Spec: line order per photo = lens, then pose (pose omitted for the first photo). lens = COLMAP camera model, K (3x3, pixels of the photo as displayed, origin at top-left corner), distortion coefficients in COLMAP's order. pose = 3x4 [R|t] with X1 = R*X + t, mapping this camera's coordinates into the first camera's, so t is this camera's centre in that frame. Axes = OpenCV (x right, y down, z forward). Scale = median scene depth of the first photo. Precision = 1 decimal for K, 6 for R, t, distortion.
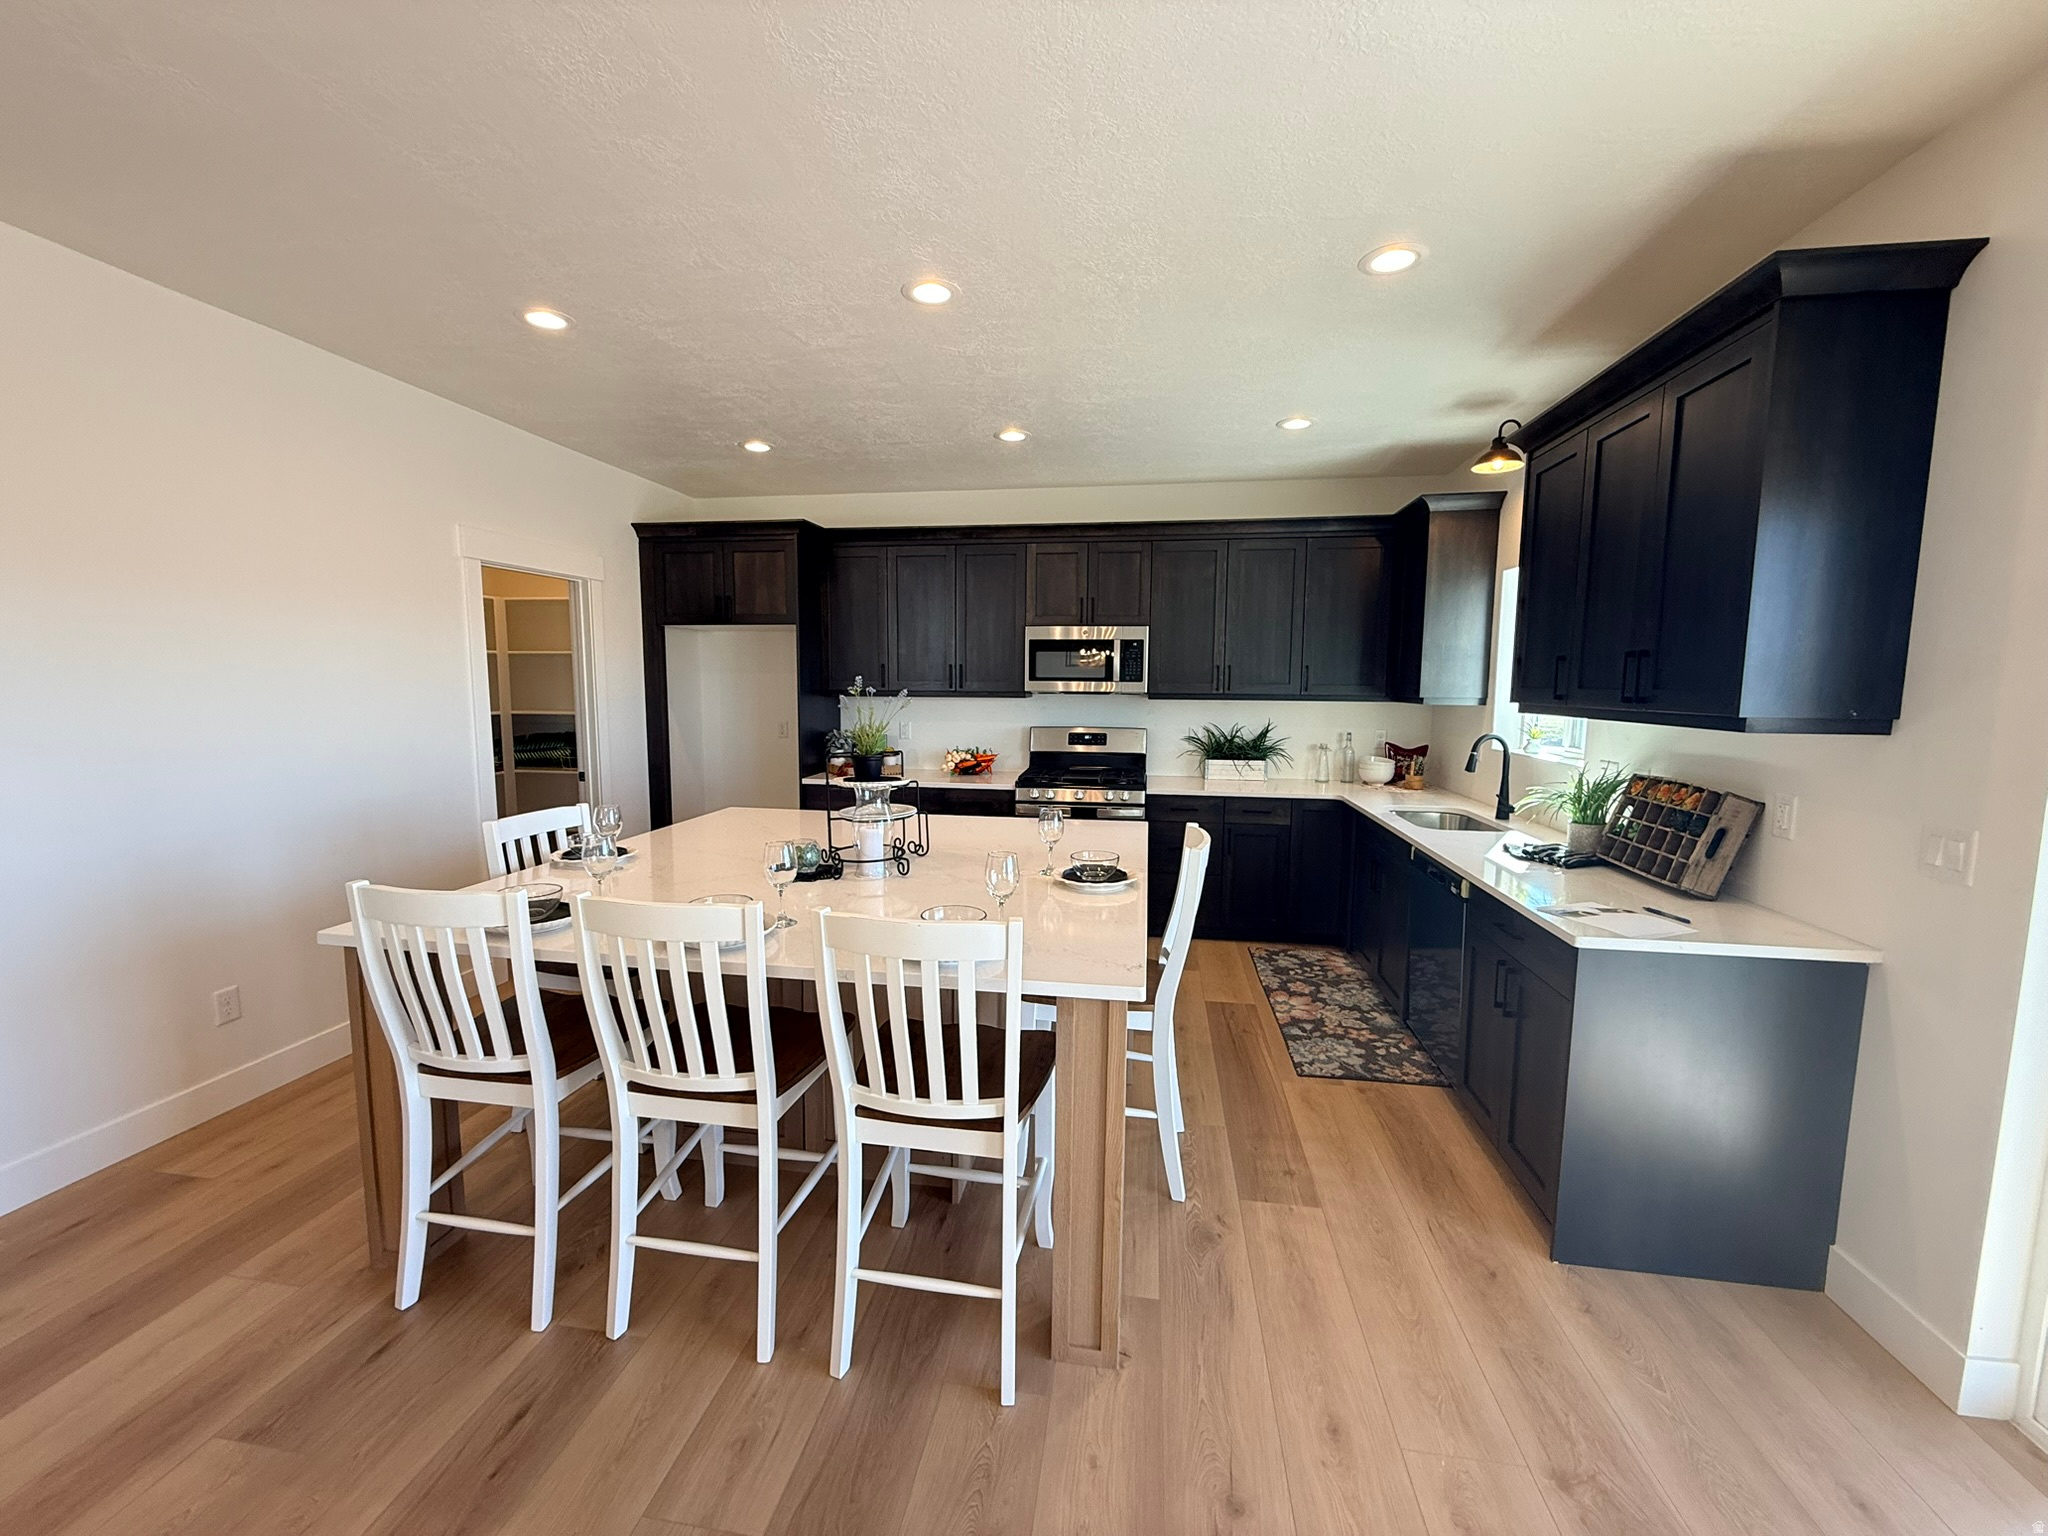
lens RADIAL K [[814.2, 0, 1015.4], [0, 814.2, 764.9], [0, 0, 1]] dist [0.000740, -0.000456]
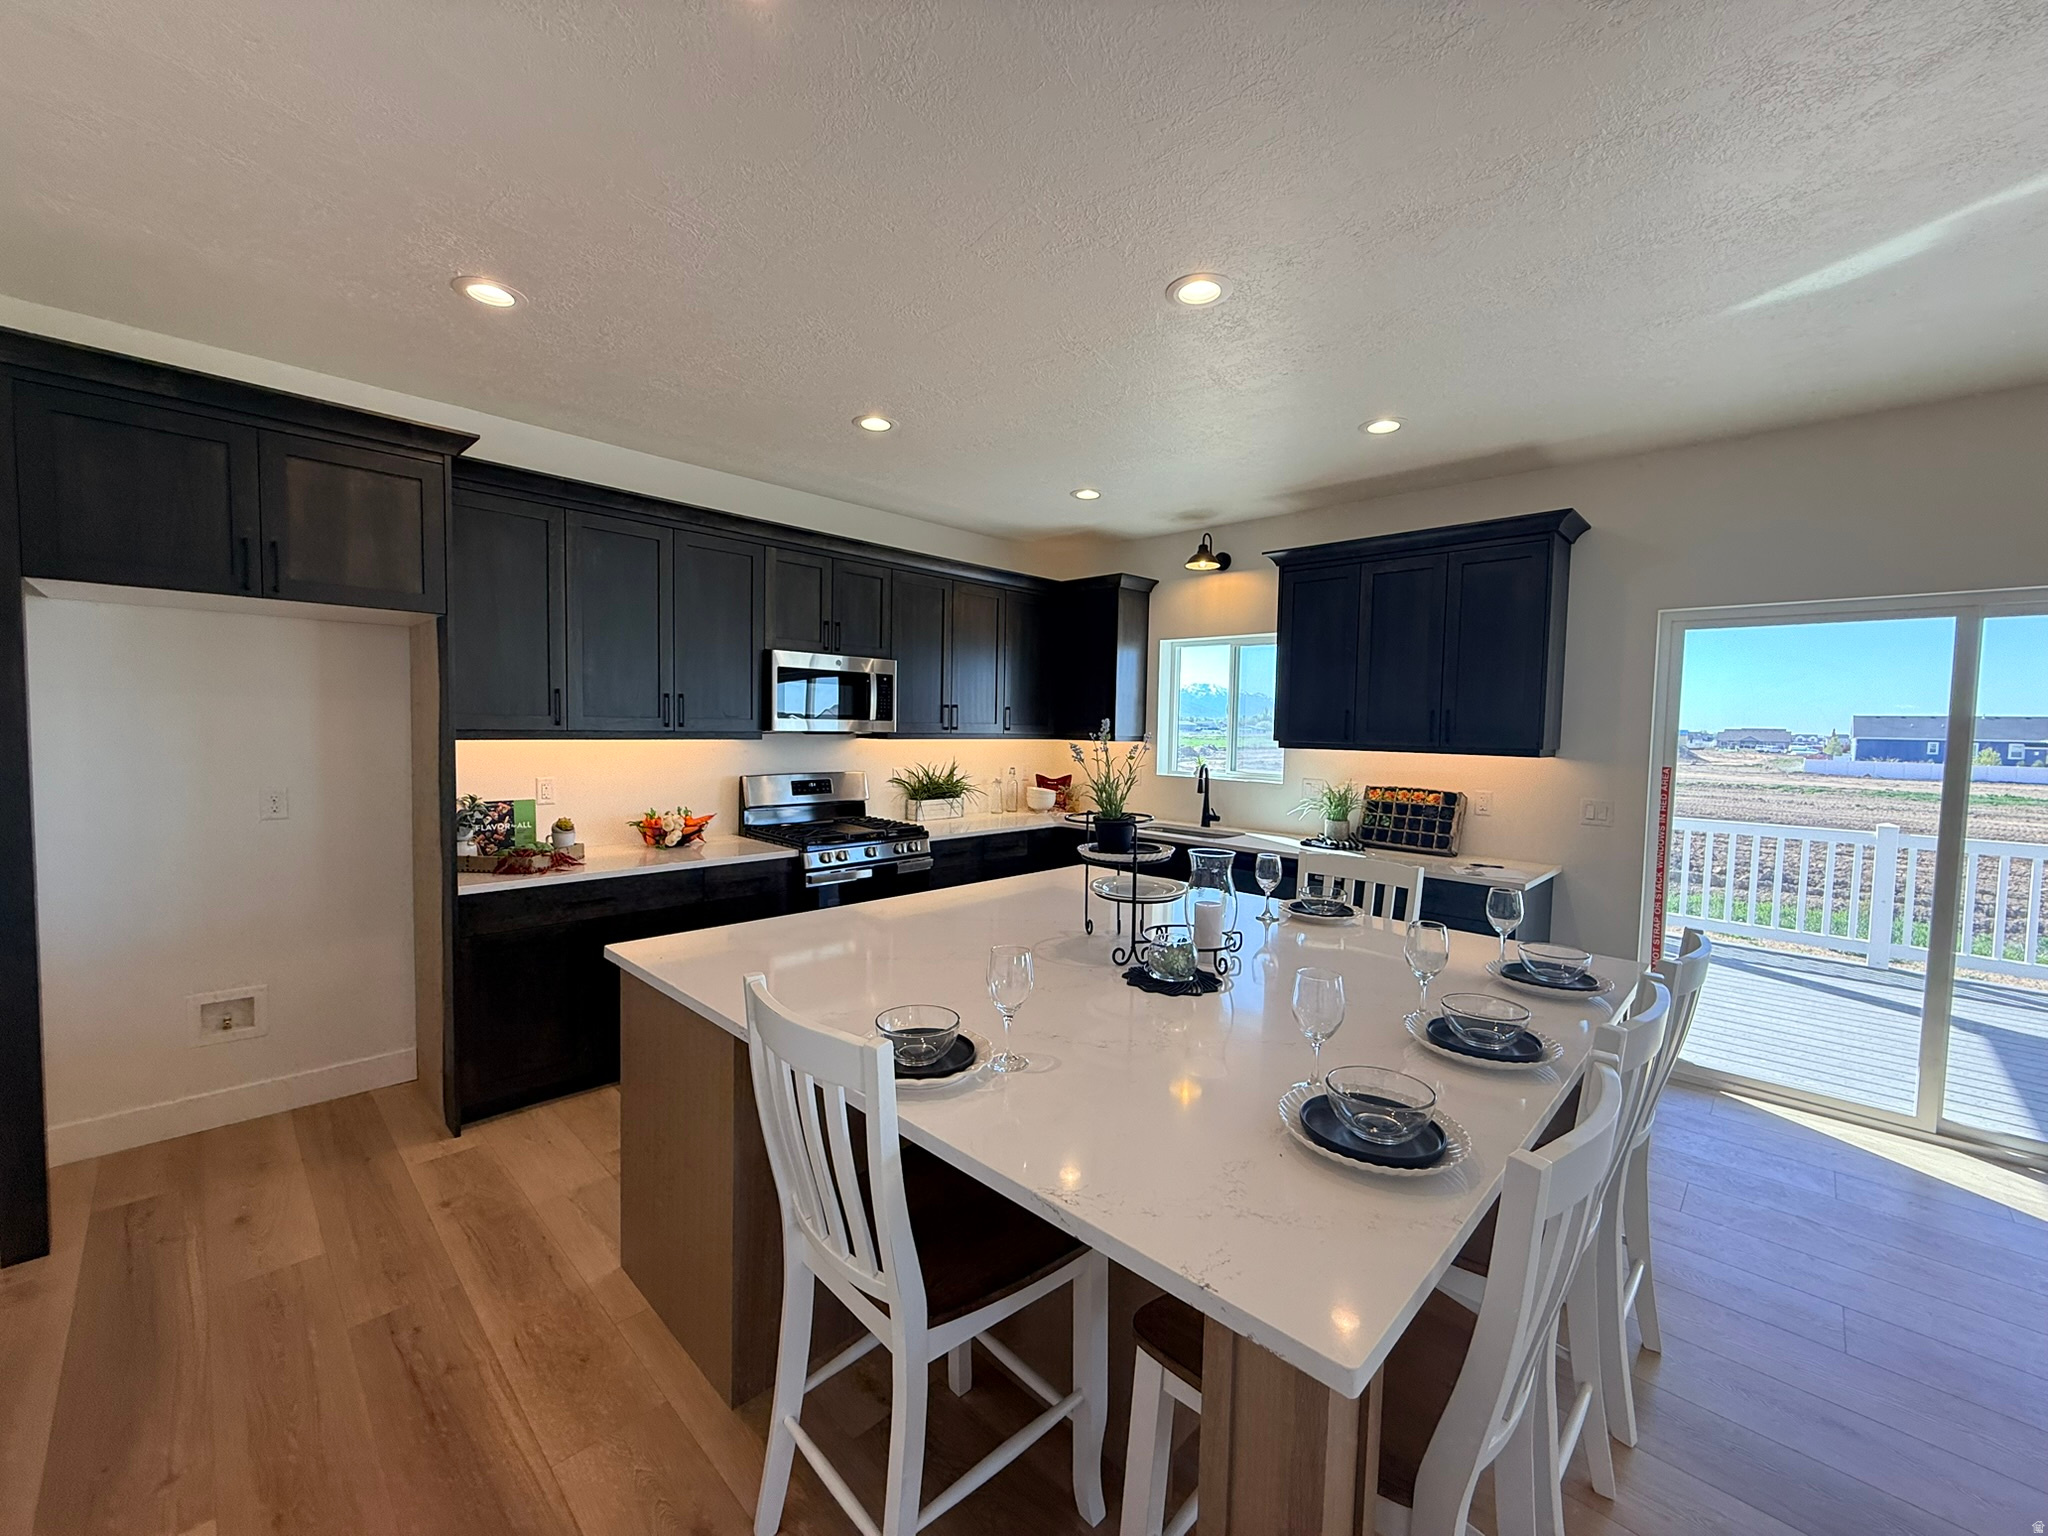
lens RADIAL K [[814.2, 0, 1016.8], [0, 814.2, 769.2], [0, 0, 1]] dist [0.000740, -0.000456]
pose [[0.577259, -0.041370, 0.815512, -0.565763], [0.069887, 0.997554, 0.001136, -0.043366], [-0.813565, 0.056338, 0.578738, 0.400748]]
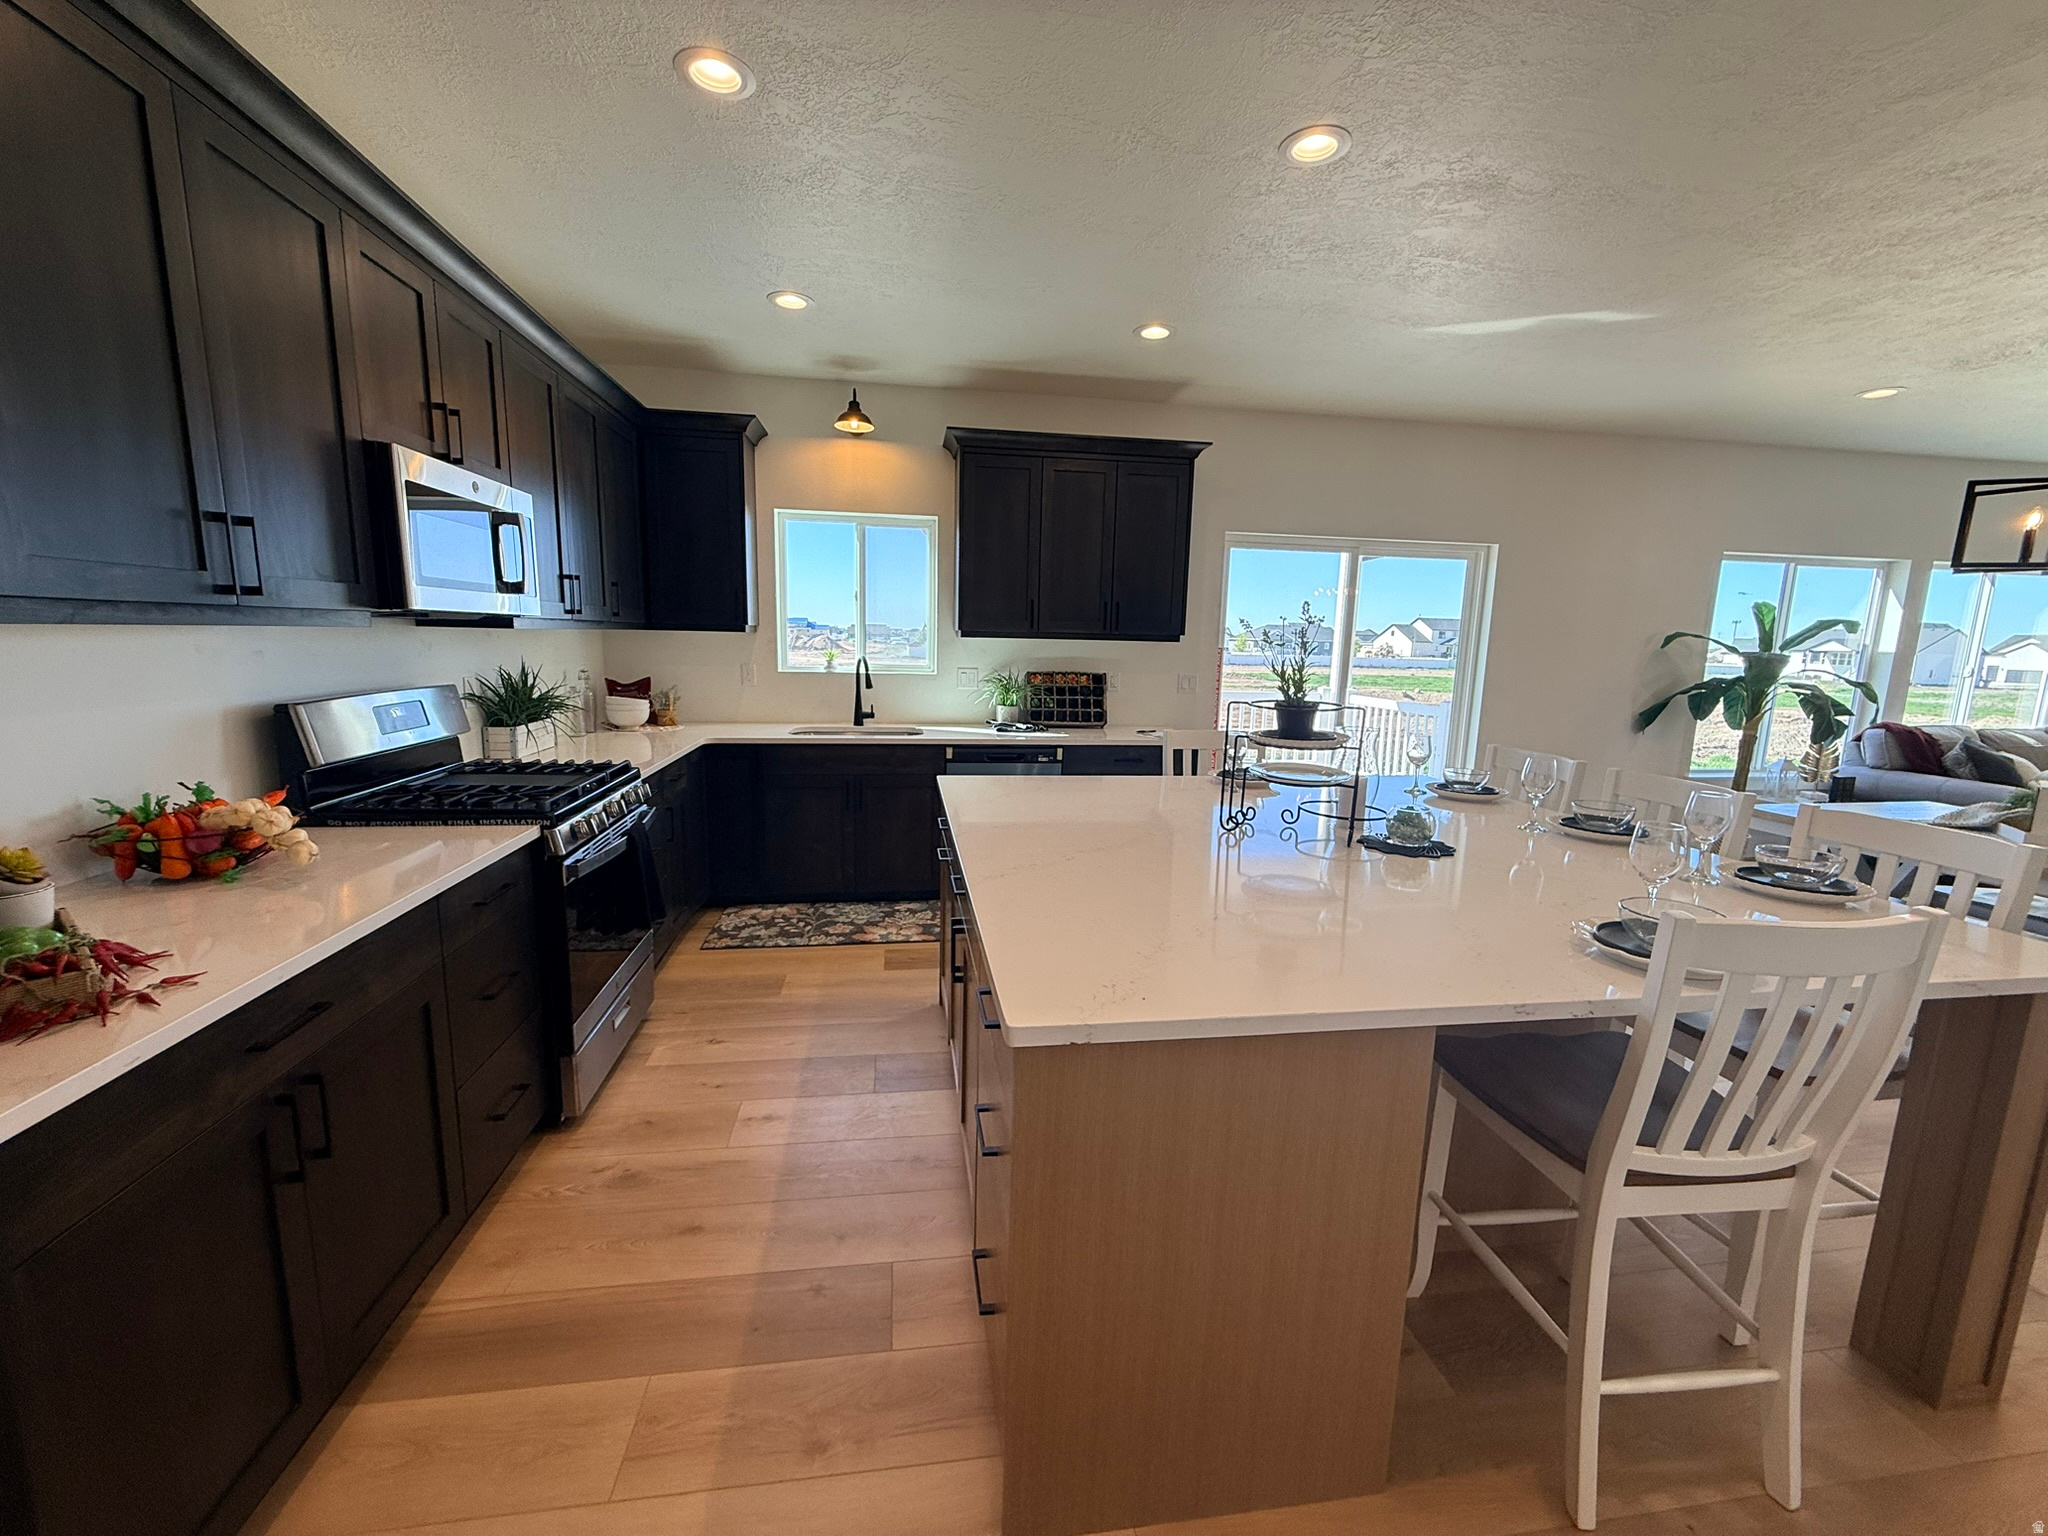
lens RADIAL K [[814.2, 0, 1021.2], [0, 814.2, 770.5], [0, 0, 1]] dist [0.000740, -0.000456]
pose [[-0.303475, -0.171830, 0.937218, -0.538216], [0.073068, 0.976512, 0.202695, -0.082996], [-0.950034, 0.129994, -0.283792, 0.952503]]
